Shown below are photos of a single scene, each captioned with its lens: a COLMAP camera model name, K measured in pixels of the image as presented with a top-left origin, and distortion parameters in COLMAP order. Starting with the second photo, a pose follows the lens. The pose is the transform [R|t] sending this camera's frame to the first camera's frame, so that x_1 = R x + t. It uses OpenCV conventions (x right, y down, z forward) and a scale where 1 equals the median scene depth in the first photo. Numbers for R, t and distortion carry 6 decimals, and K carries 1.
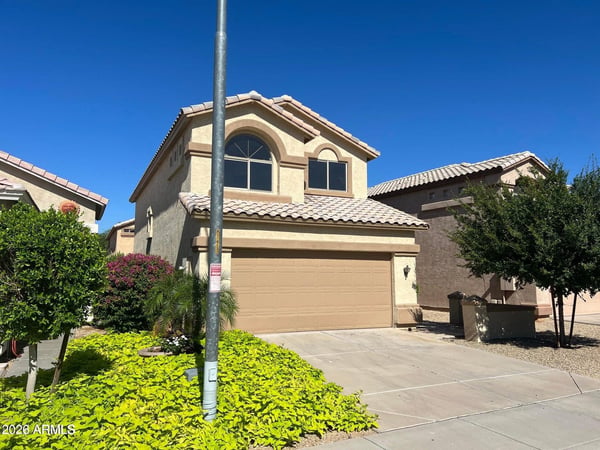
lens RADIAL K [[454.8, 0, 297.3], [0, 454.8, 222.1], [0, 0, 1]] dist [0.011932, -0.002066]
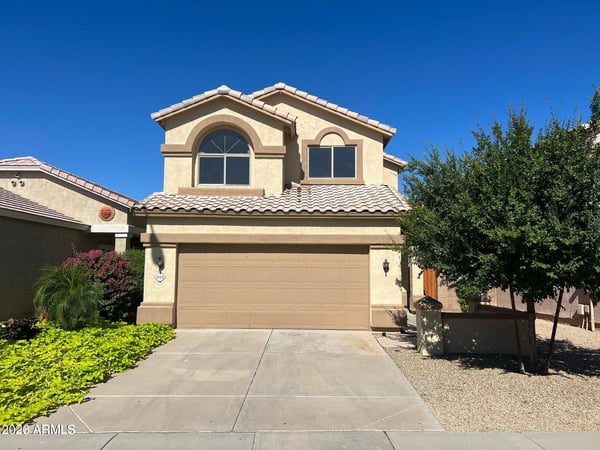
lens RADIAL K [[454.8, 0, 298.9], [0, 454.8, 228.0], [0, 0, 1]] dist [0.011932, -0.002066]
pose [[0.900519, -0.035582, -0.433358, 0.468173], [0.045168, 0.998909, 0.011842, 0.018878], [0.432464, -0.030238, 0.901144, 0.163054]]
